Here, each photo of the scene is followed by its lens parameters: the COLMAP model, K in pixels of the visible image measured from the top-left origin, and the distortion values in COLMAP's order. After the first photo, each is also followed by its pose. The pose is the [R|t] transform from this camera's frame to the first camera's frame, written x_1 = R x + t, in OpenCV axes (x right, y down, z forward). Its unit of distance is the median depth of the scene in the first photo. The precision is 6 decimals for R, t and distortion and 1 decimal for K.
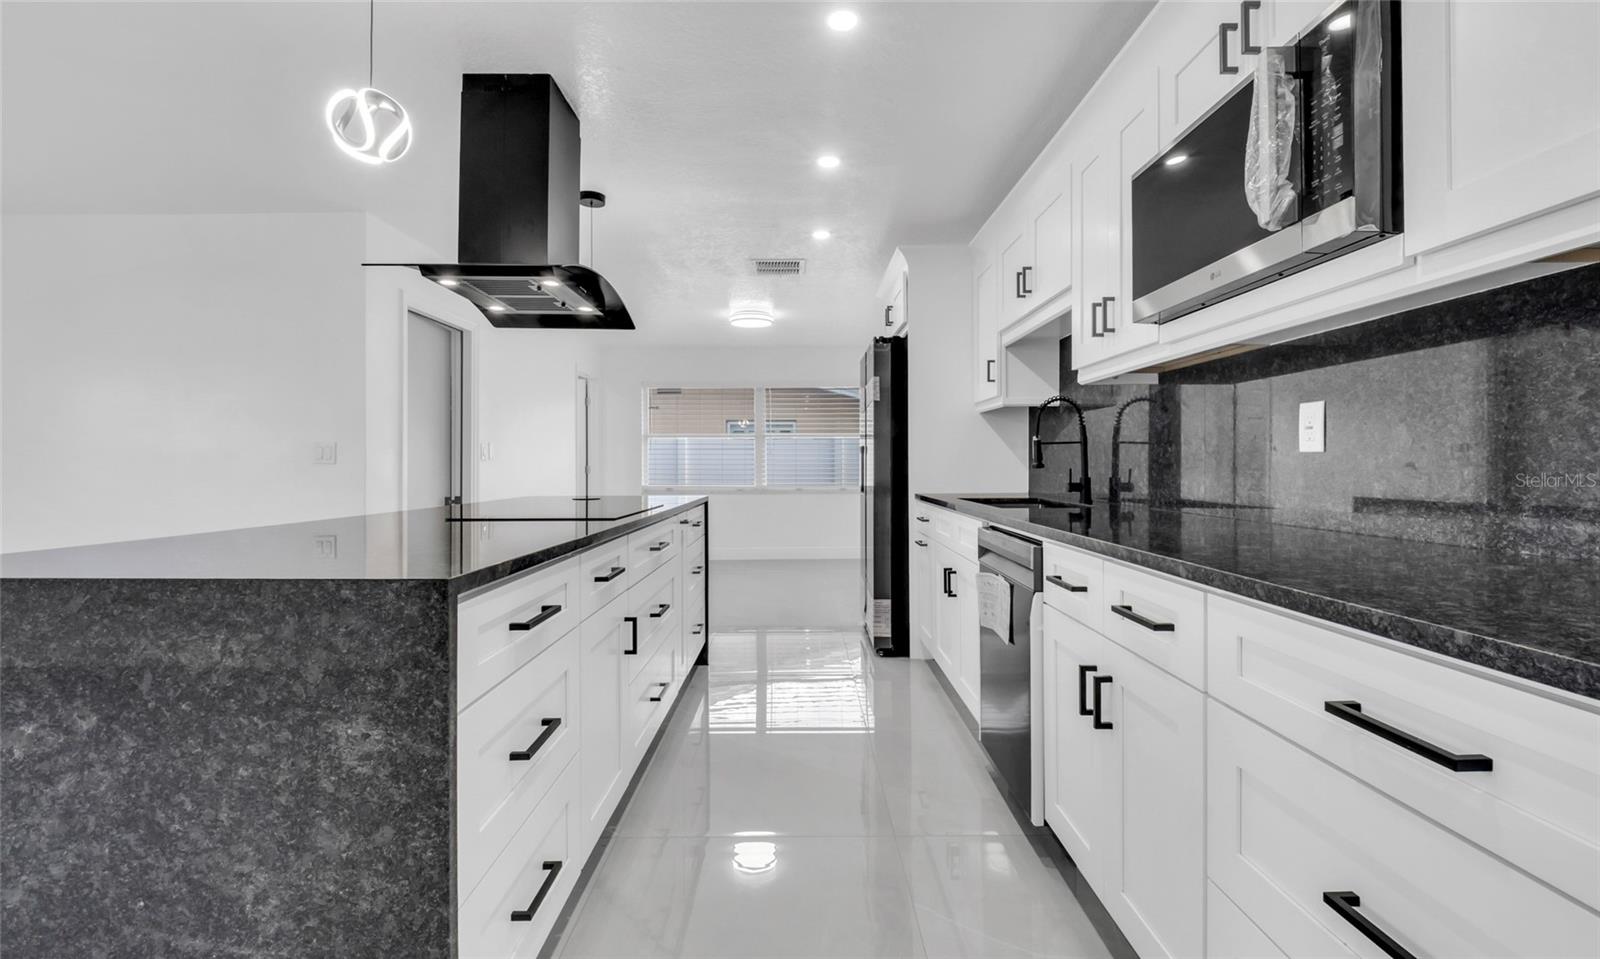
lens RADIAL K [[704.8, 0, 797.7], [0, 704.8, 460.8], [0, 0, 1]] dist [-0.006553, -0.001406]
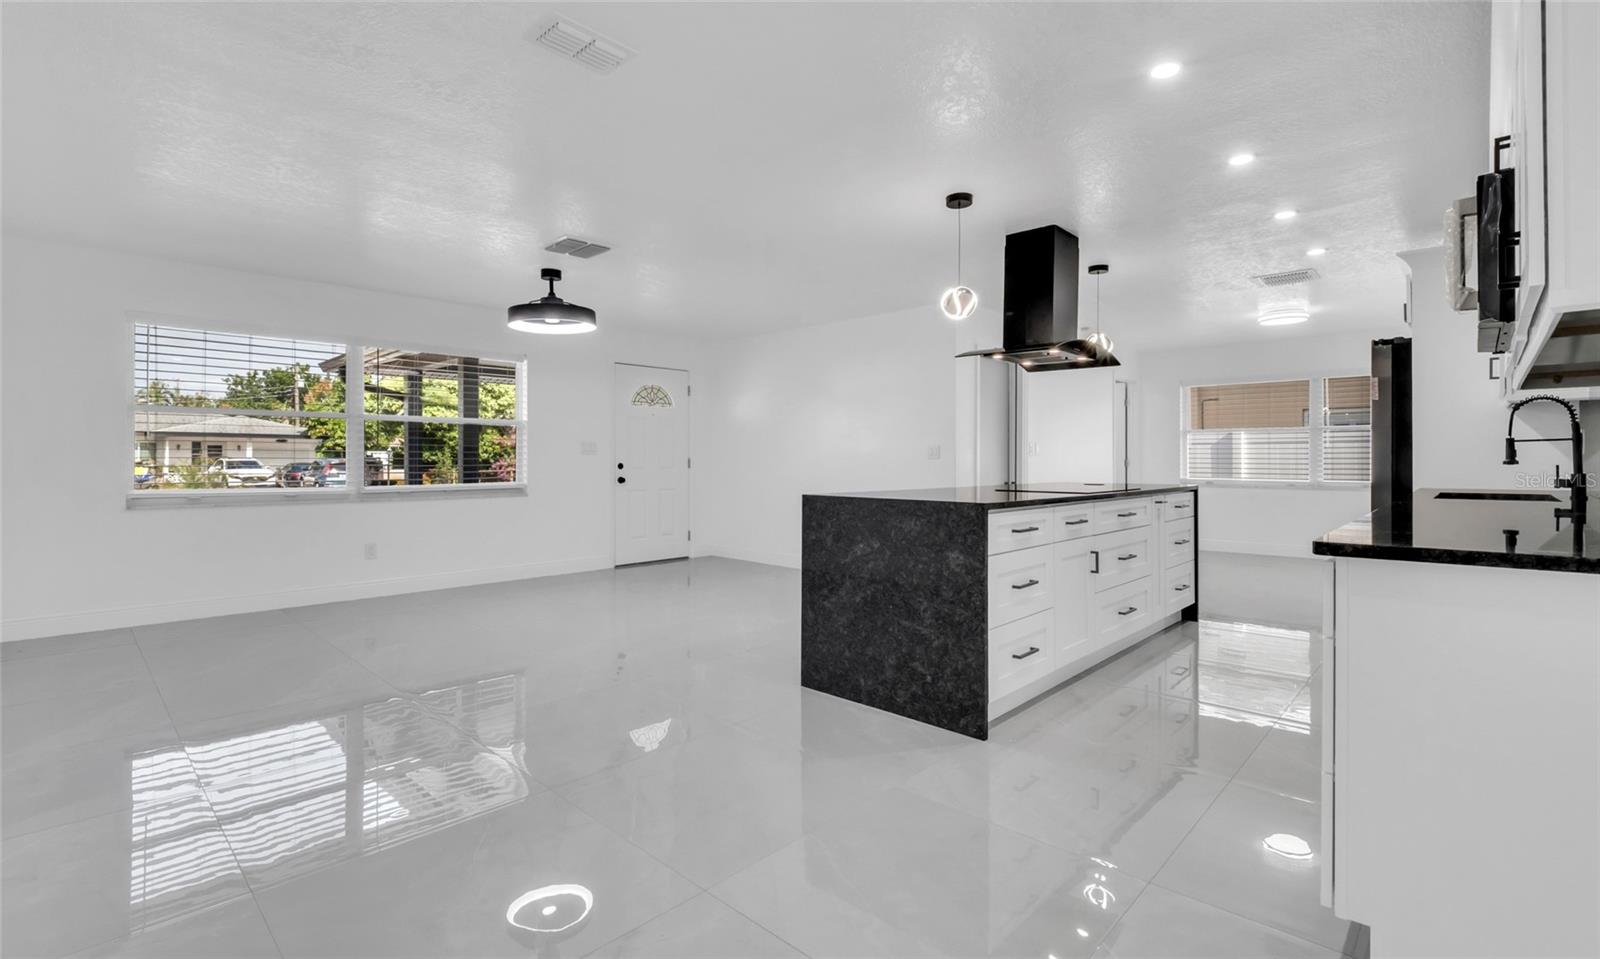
lens RADIAL K [[704.8, 0, 798.6], [0, 704.8, 471.8], [0, 0, 1]] dist [-0.006553, -0.001406]
pose [[0.719234, 0.014677, -0.694613, 0.858197], [0.002958, 0.999703, 0.024187, -0.019189], [0.694762, -0.019451, 0.718977, -1.427642]]
